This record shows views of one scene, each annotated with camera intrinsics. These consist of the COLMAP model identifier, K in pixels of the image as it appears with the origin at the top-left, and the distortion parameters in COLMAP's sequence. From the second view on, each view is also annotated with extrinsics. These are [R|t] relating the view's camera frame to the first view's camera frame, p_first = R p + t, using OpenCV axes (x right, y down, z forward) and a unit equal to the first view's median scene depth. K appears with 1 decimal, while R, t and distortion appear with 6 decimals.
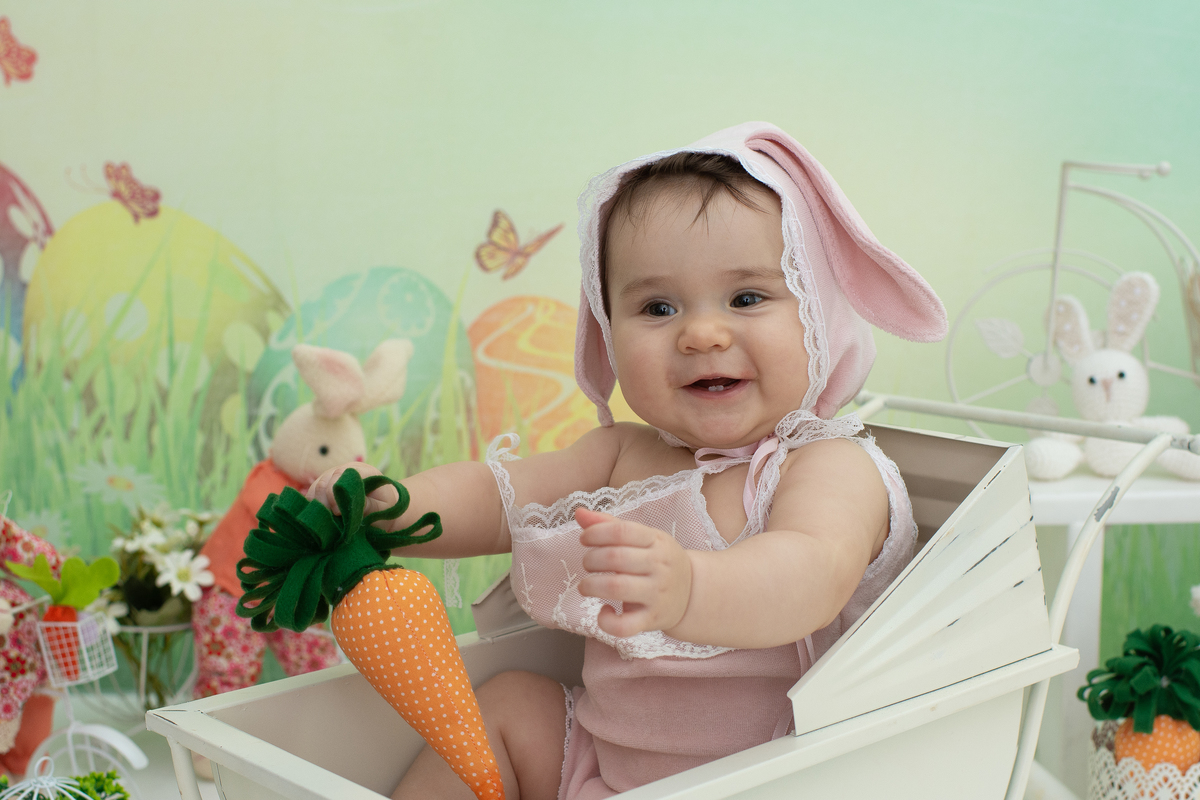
lens RADIAL K [[1856.6, 0, 600.0], [0, 1856.6, 400.0], [0, 0, 1]] dist [-0.099338, 0.073628]
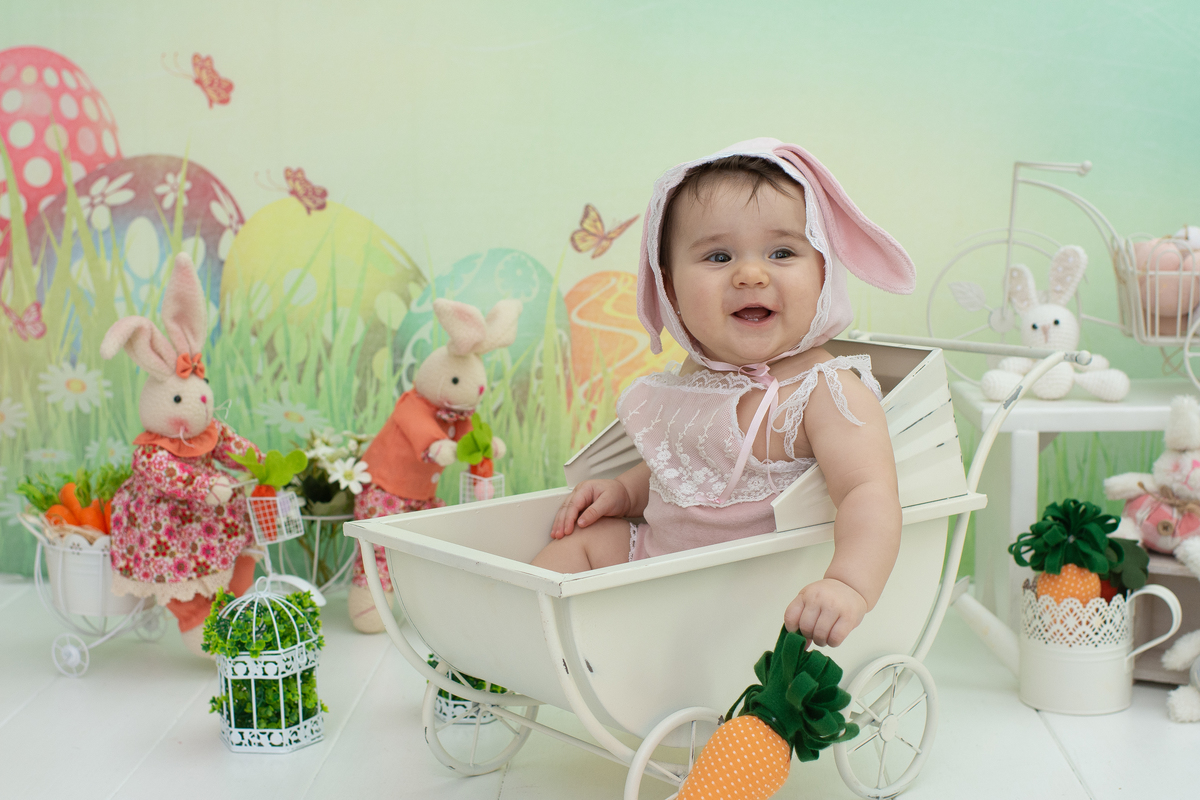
lens RADIAL K [[1856.6, 0, 600.0], [0, 1856.6, 400.0], [0, 0, 1]] dist [-0.099338, 0.073628]
pose [[0.998426, 0.003759, -0.055956, 0.028486], [-0.004669, 0.999859, -0.016137, 0.060614], [0.055887, 0.016372, 0.998303, -0.314637]]
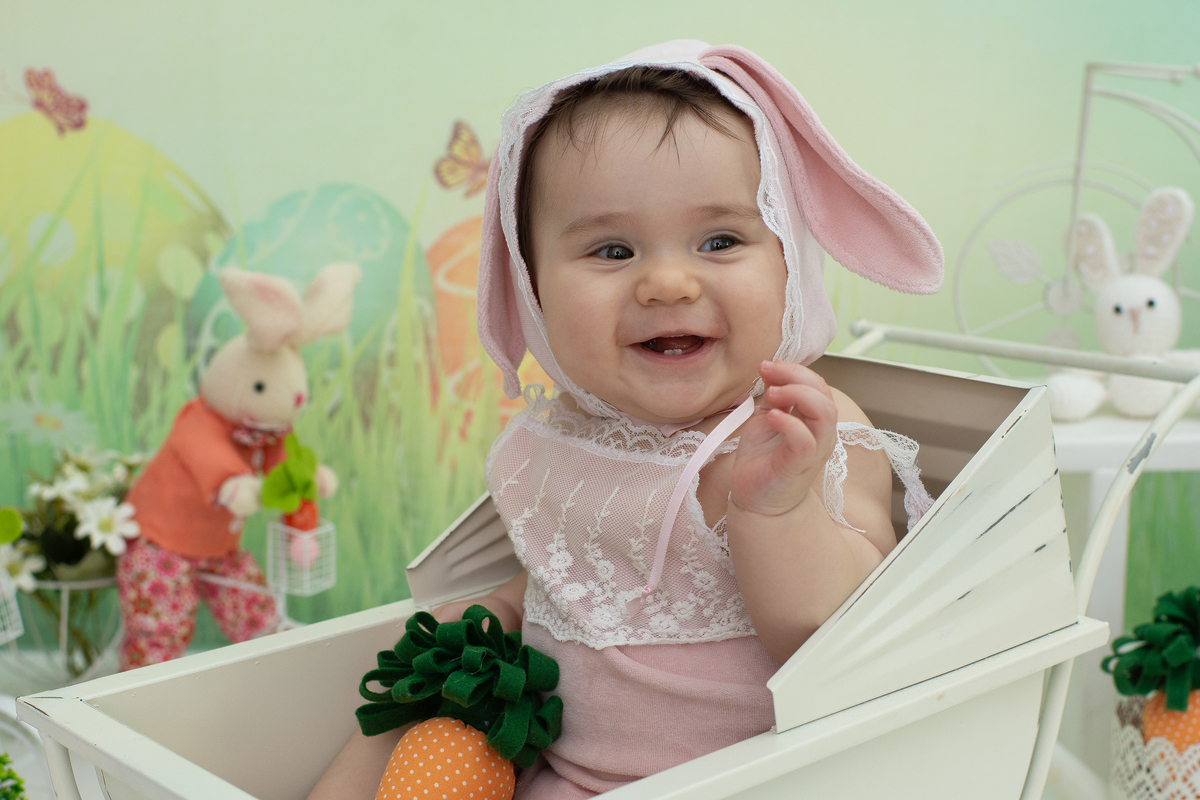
lens RADIAL K [[1856.6, 0, 600.0], [0, 1856.6, 400.0], [0, 0, 1]] dist [-0.099338, 0.073628]
pose [[1.000000, 0.000151, -0.000256, 0.015765], [-0.000141, 0.999232, 0.039182, -0.001632], [0.000261, -0.039182, 0.999232, 0.101657]]
